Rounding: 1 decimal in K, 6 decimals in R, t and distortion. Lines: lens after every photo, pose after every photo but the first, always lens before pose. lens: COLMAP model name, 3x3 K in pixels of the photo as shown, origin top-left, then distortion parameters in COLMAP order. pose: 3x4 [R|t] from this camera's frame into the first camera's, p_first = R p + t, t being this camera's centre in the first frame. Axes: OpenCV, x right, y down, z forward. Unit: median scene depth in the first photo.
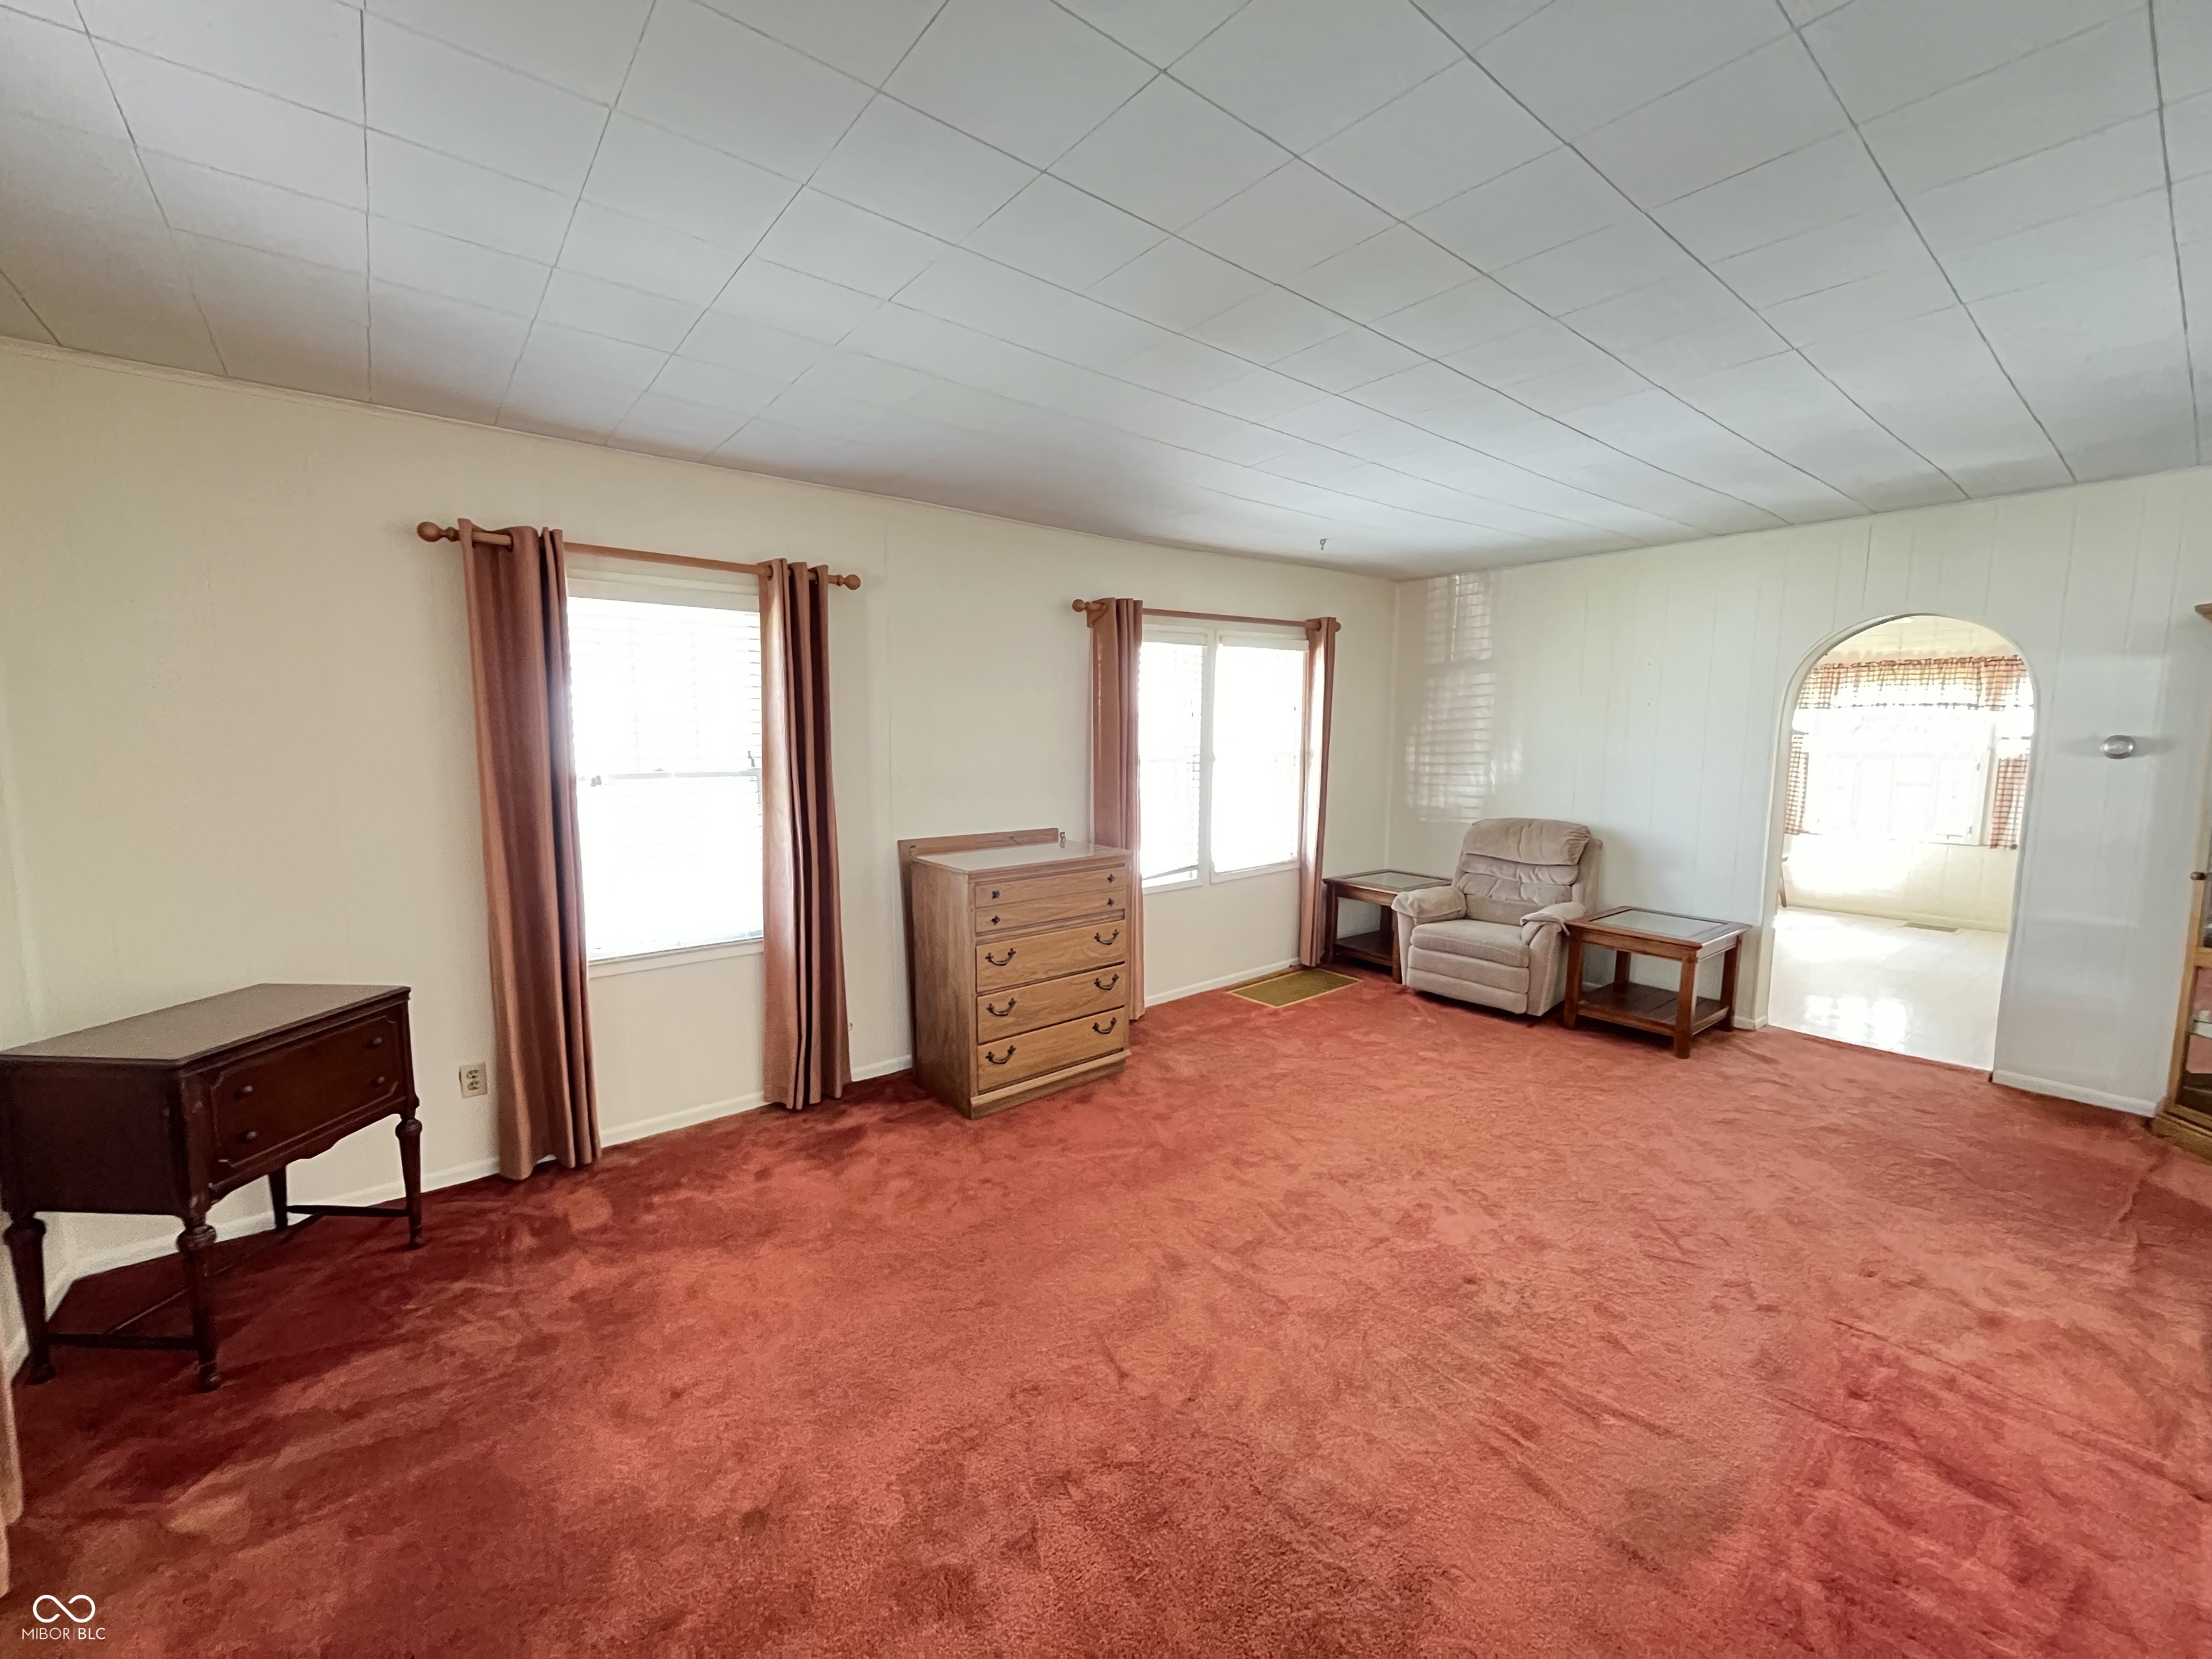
lens RADIAL K [[892.0, 0, 1107.5], [0, 892.0, 833.5], [0, 0, 1]] dist [-0.002383, -0.000236]
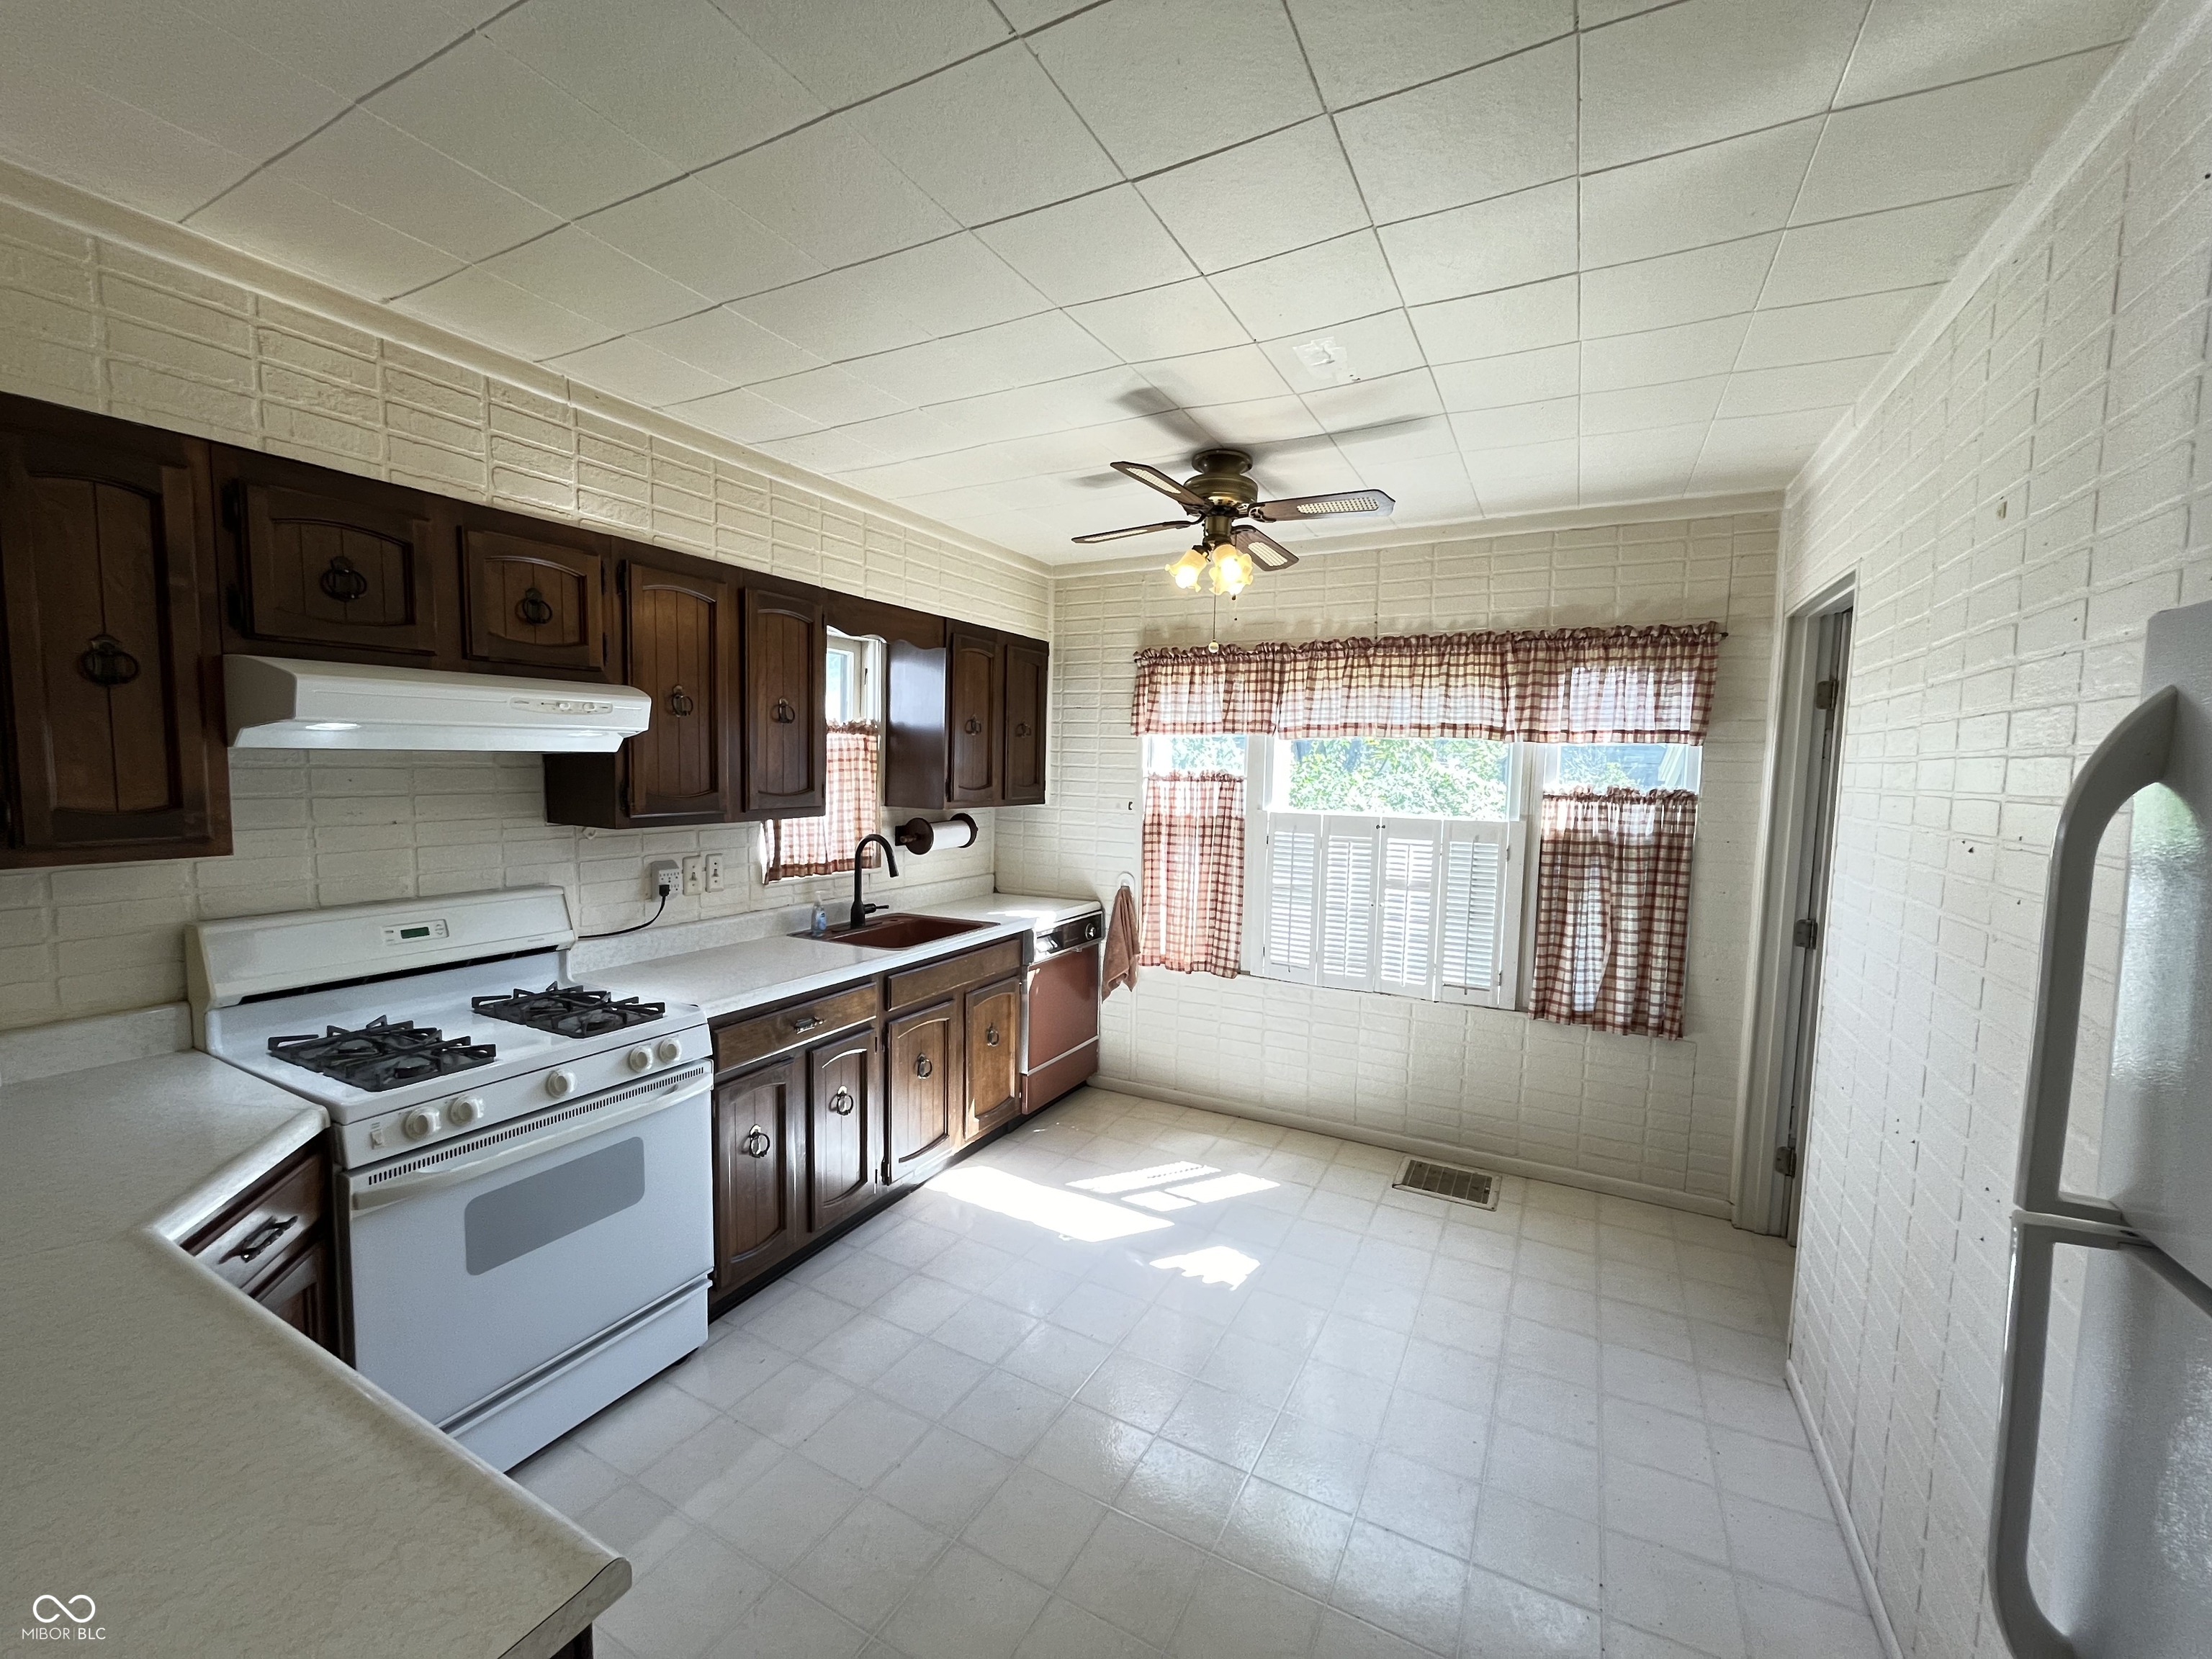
lens RADIAL K [[892.0, 0, 1097.0], [0, 892.0, 824.1], [0, 0, 1]] dist [-0.002383, -0.000236]
pose [[0.924545, -0.016282, 0.380724, 1.078802], [0.028686, 0.999226, -0.026928, -0.158567], [-0.379991, 0.035817, 0.924297, 1.172223]]
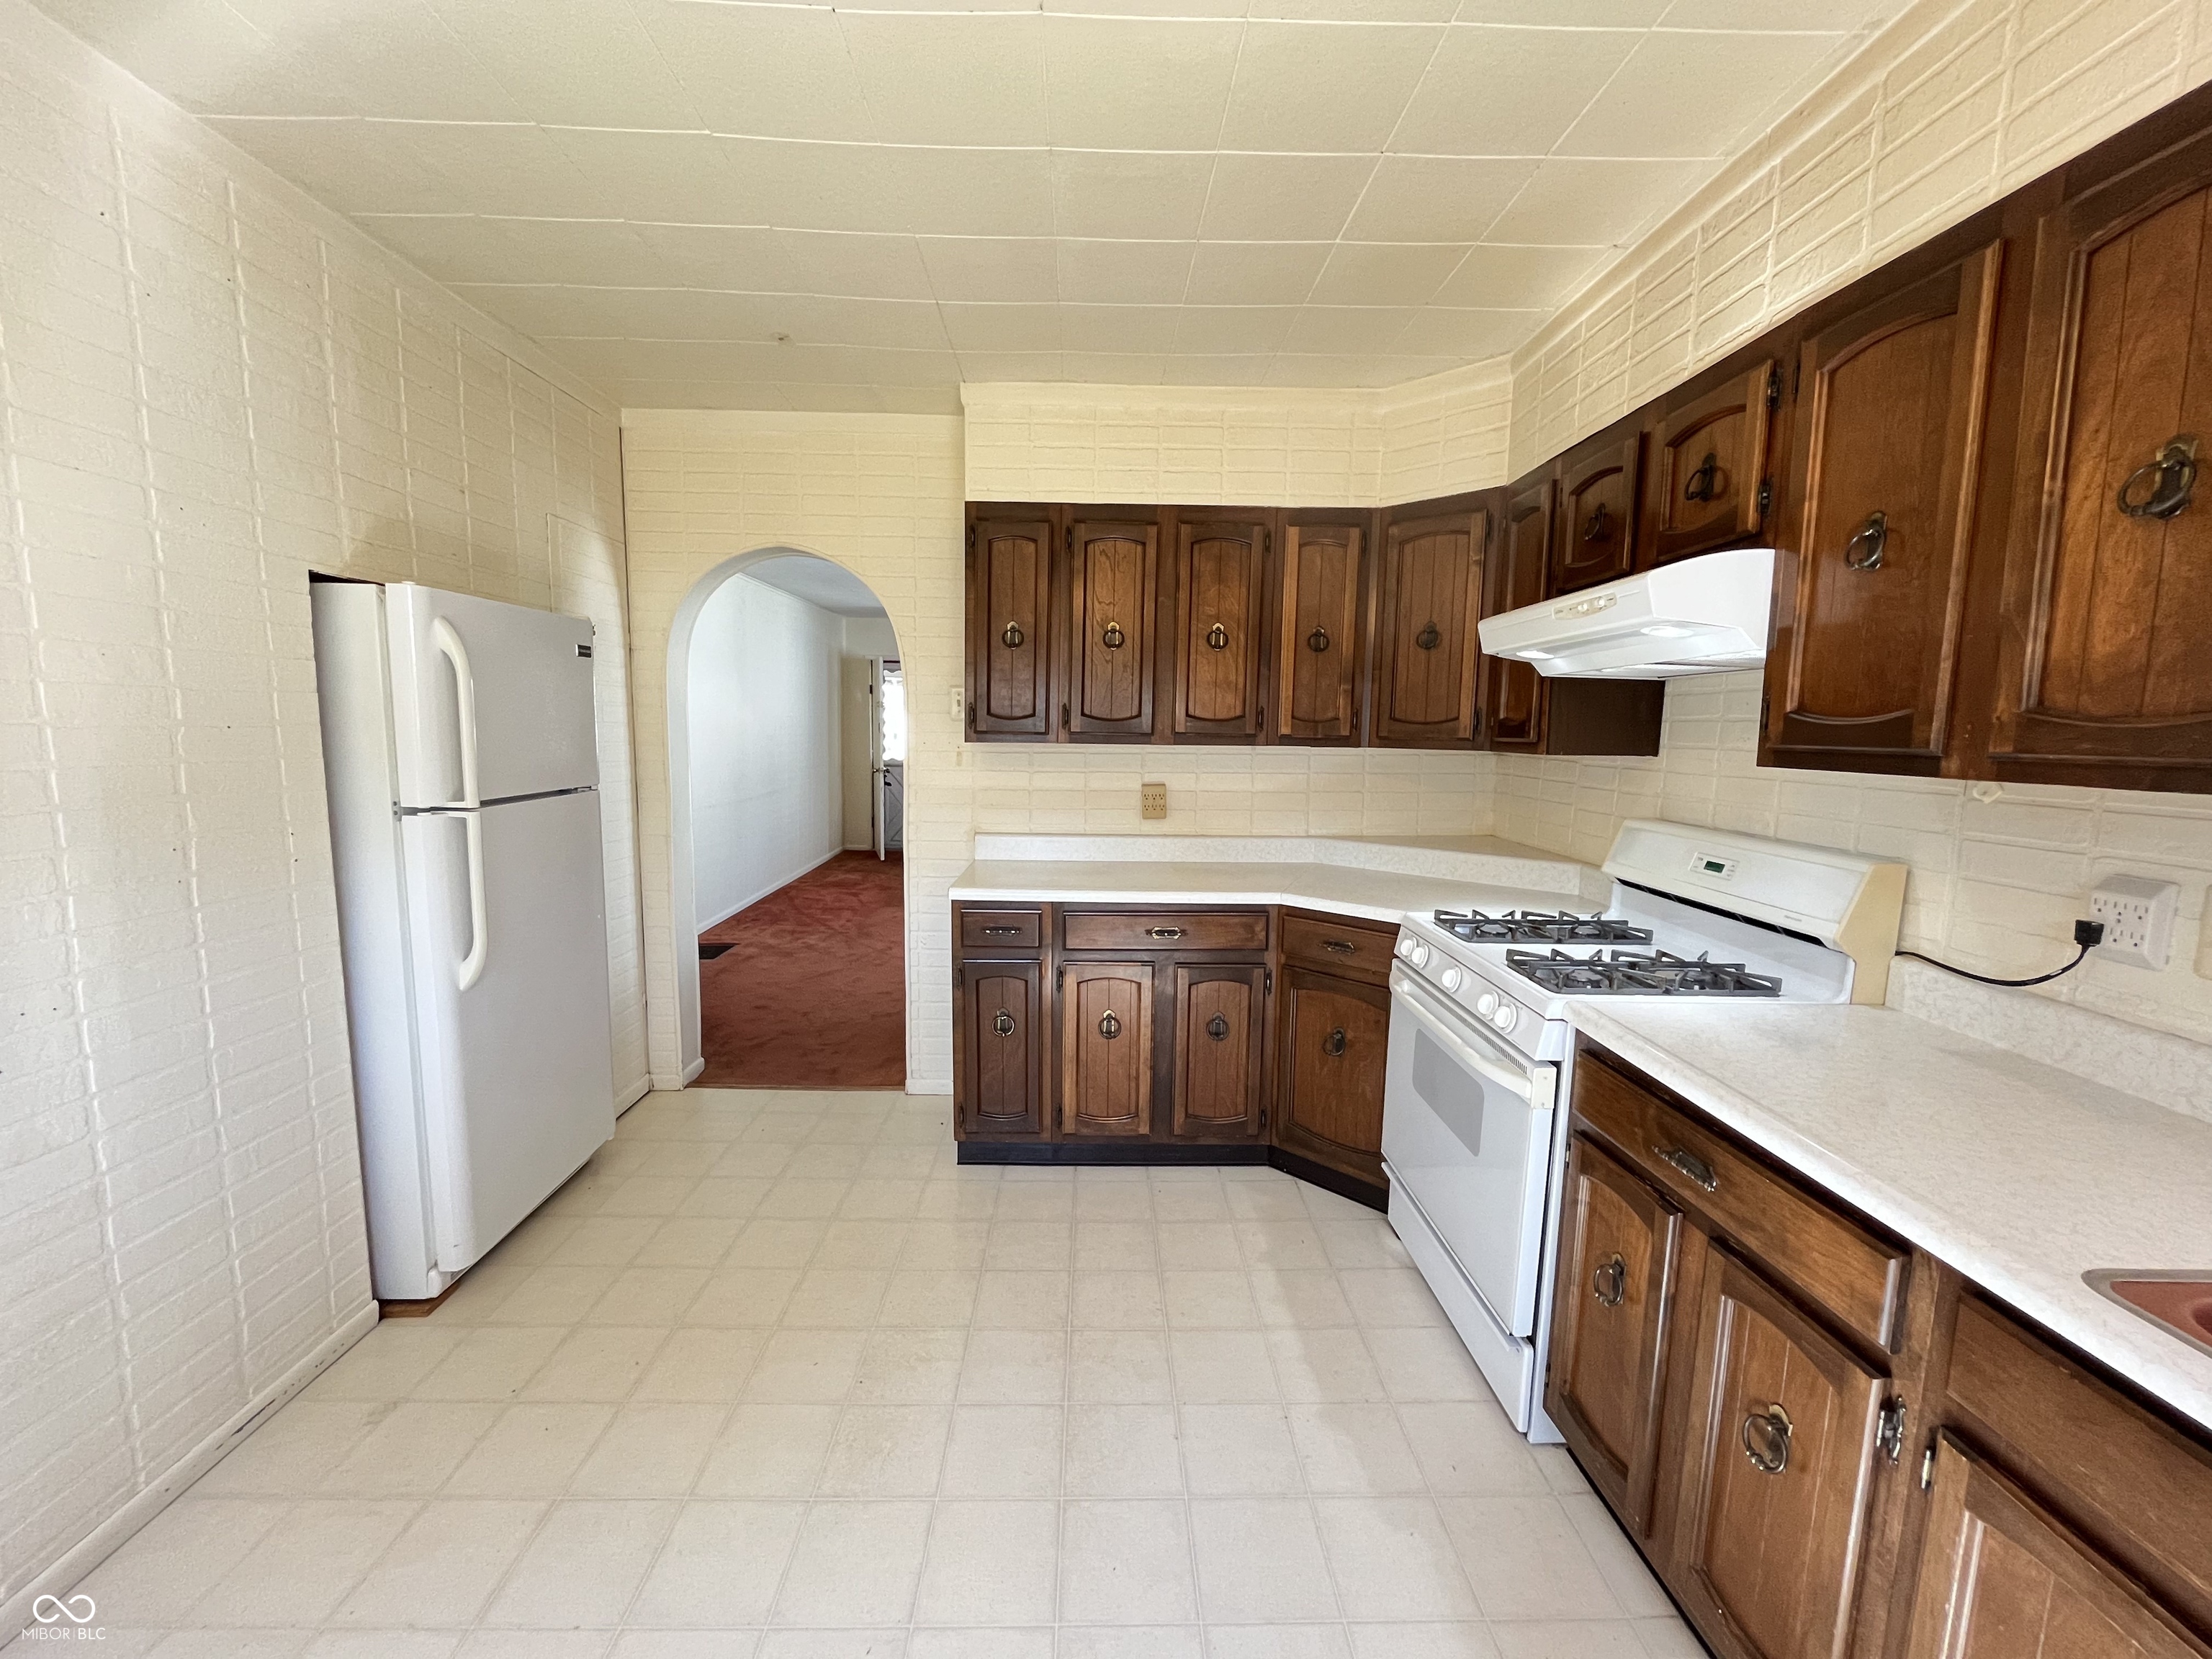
lens RADIAL K [[892.0, 0, 1103.5], [0, 892.0, 832.5], [0, 0, 1]] dist [-0.002383, -0.000236]
pose [[-0.605974, 0.075572, -0.791887, 2.229583], [-0.111229, 0.977648, 0.178415, -0.241479], [0.787670, 0.196196, -0.584024, 2.995776]]
